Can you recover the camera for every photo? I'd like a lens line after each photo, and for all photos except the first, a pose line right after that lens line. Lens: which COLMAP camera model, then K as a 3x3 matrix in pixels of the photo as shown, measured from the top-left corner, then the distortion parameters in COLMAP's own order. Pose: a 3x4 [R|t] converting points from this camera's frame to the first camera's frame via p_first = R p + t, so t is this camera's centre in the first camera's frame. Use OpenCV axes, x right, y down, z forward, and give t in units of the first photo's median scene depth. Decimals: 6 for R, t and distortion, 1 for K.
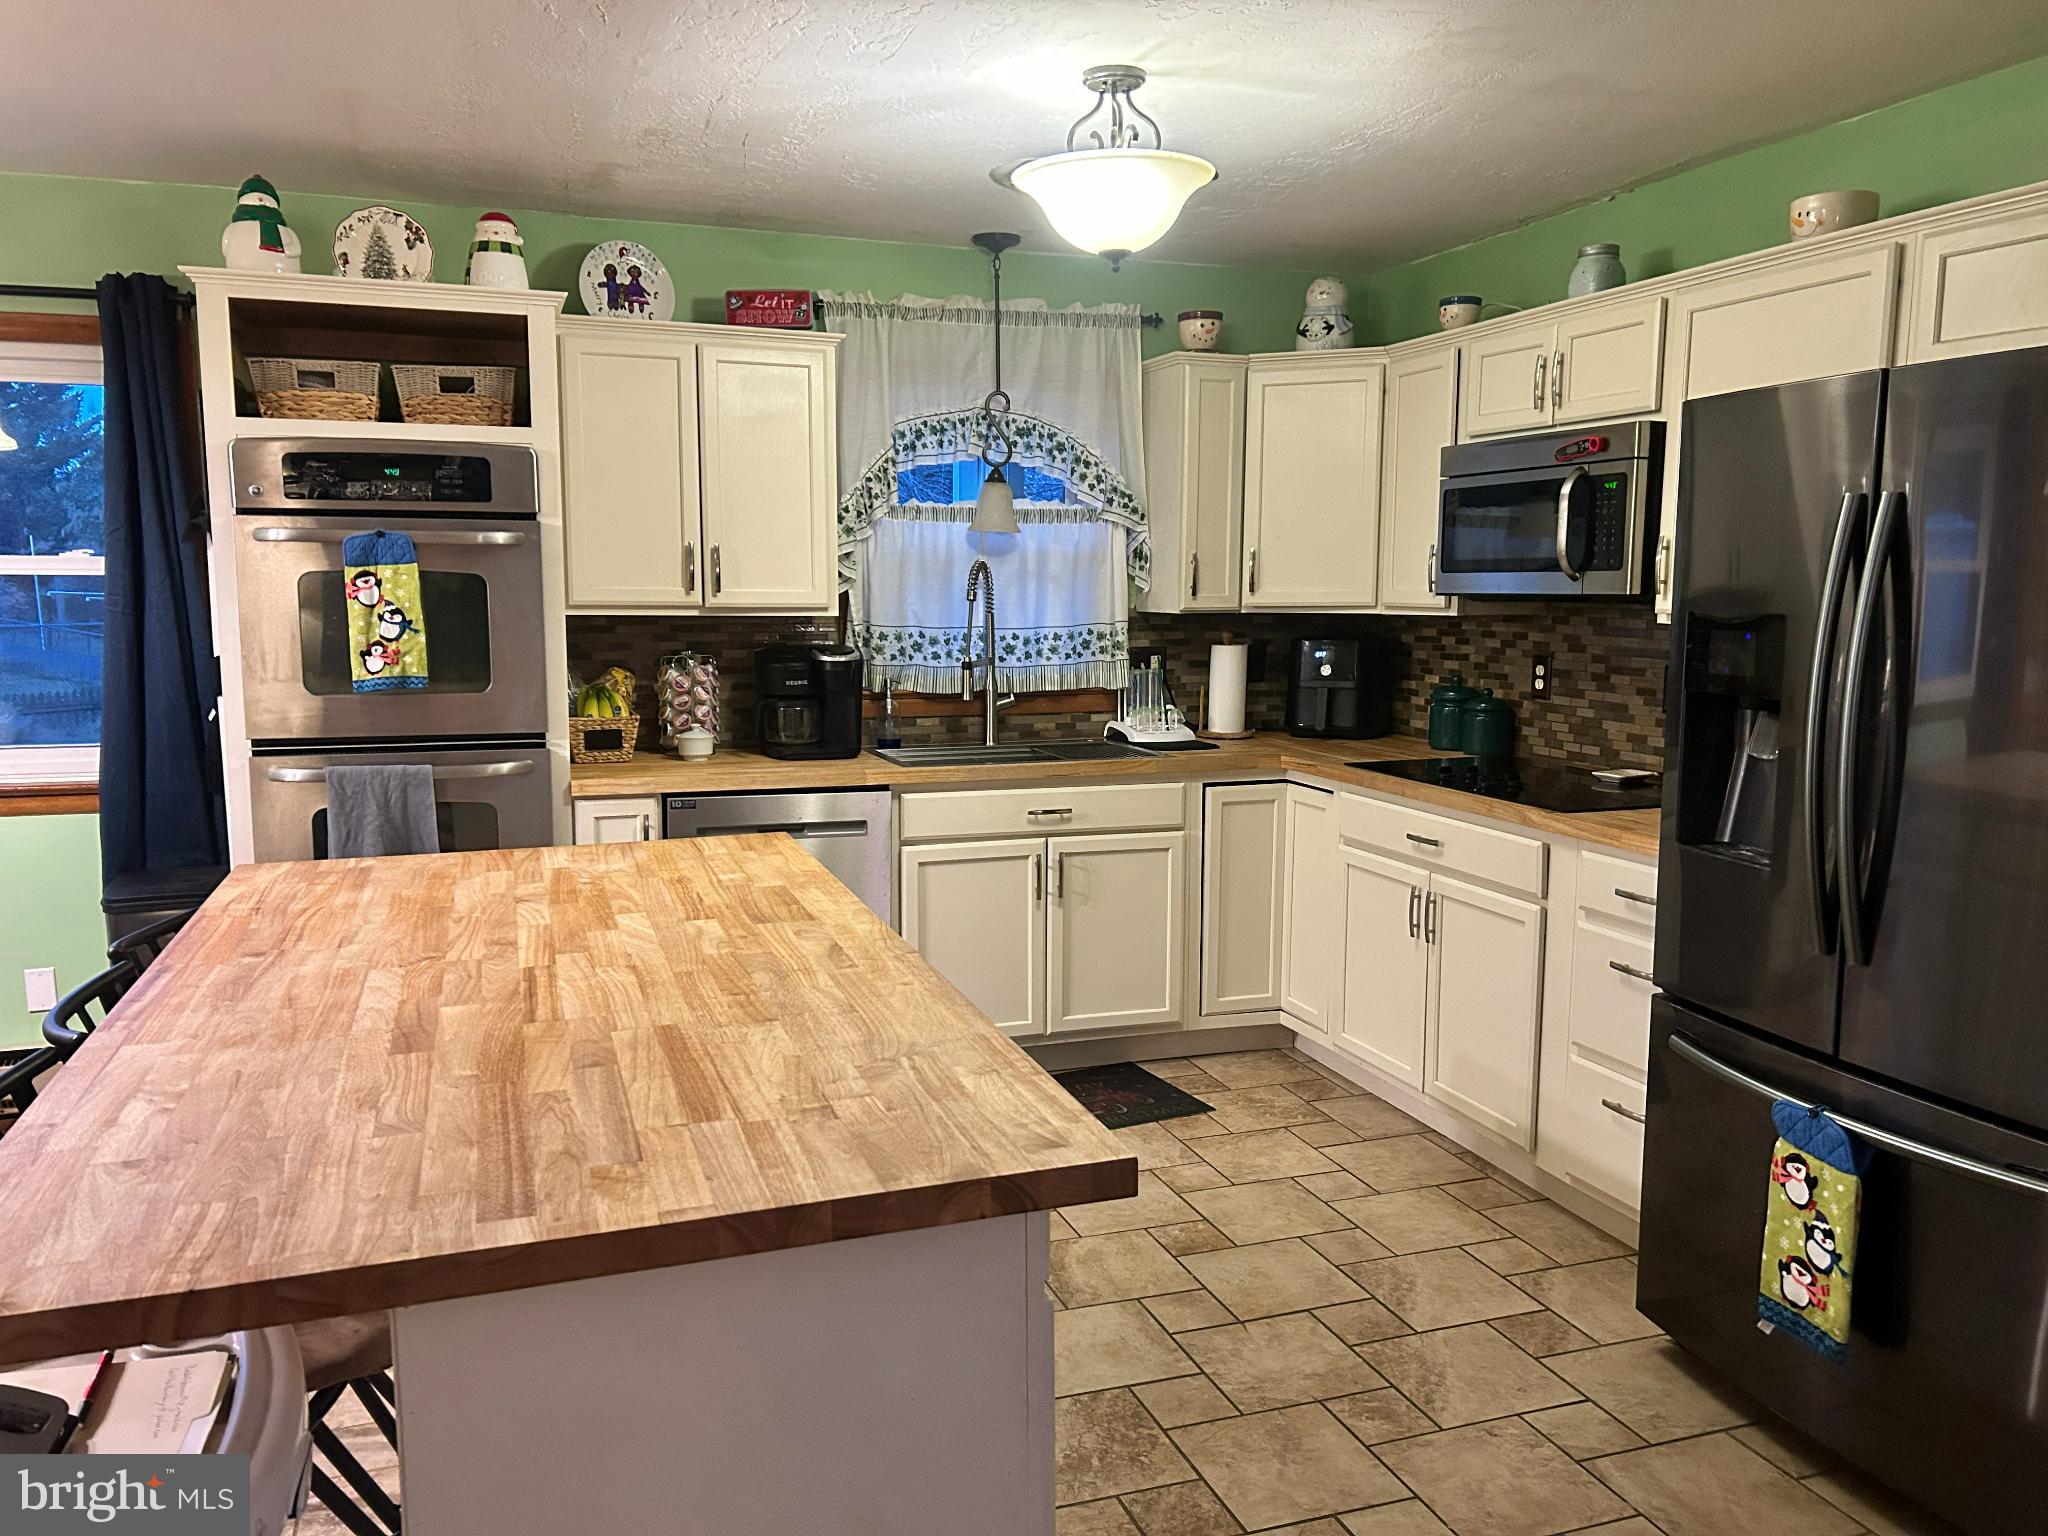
lens RADIAL K [[1540.4, 0, 1024.5], [0, 1540.4, 778.9], [0, 0, 1]] dist [0.057520, -0.045873]
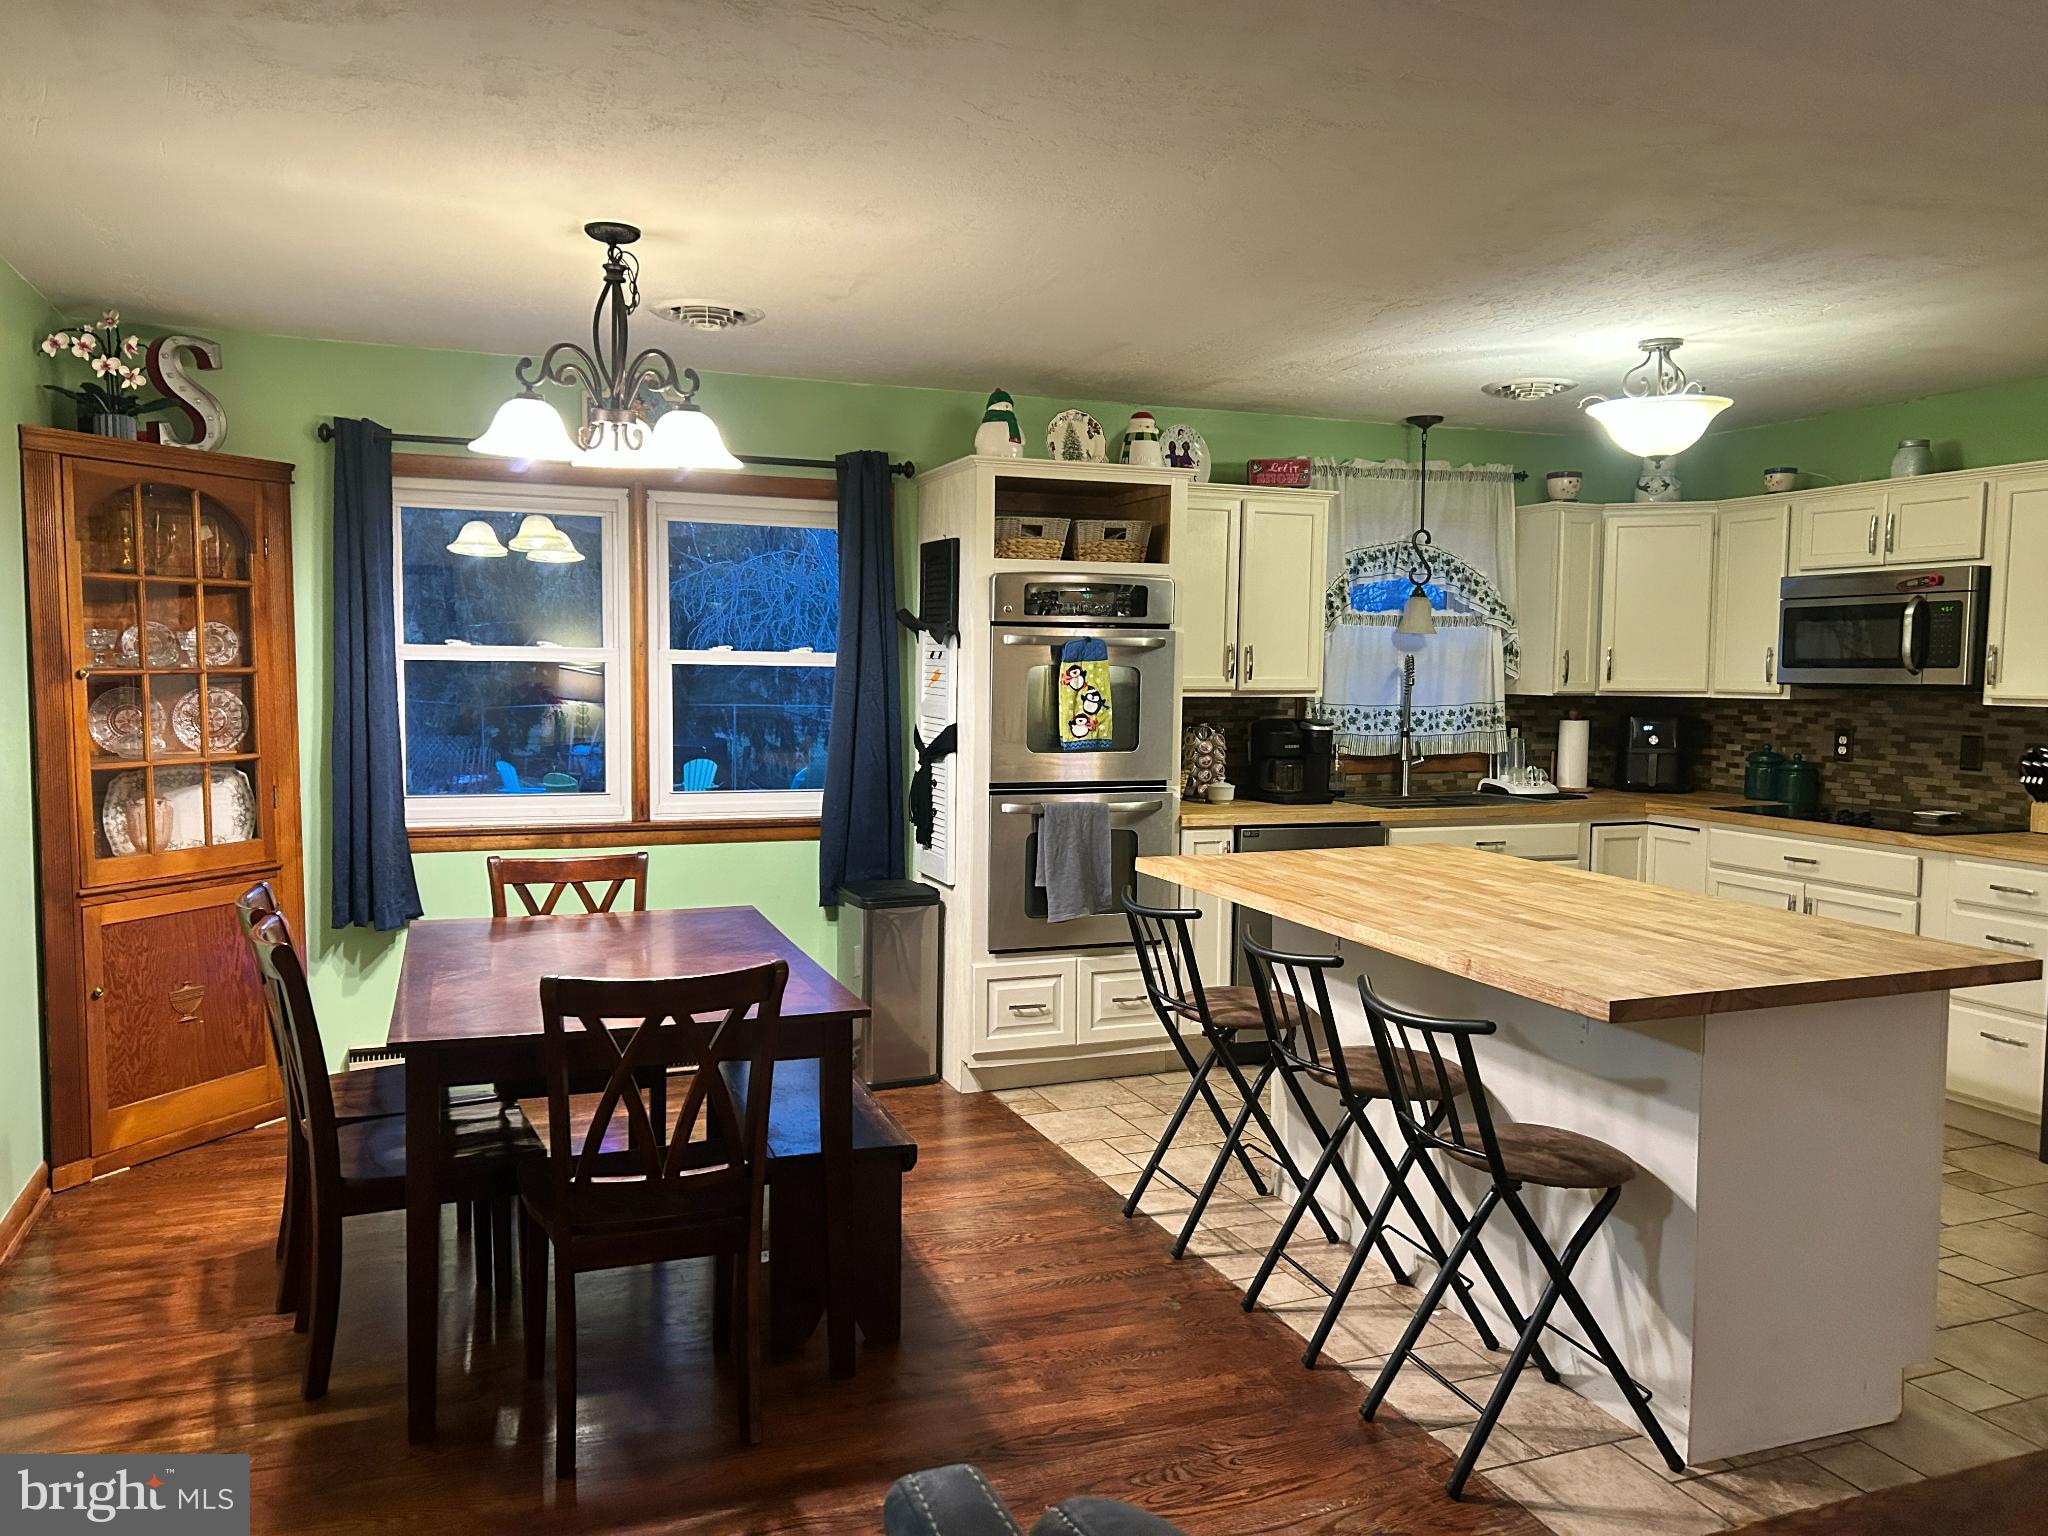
lens RADIAL K [[1540.4, 0, 1032.1], [0, 1540.4, 774.7], [0, 0, 1]] dist [0.057520, -0.045873]
pose [[0.999232, 0.003549, 0.039027, -0.436785], [-0.001425, 0.998522, -0.054333, 0.035847], [-0.039162, 0.054236, 0.997760, -0.332838]]
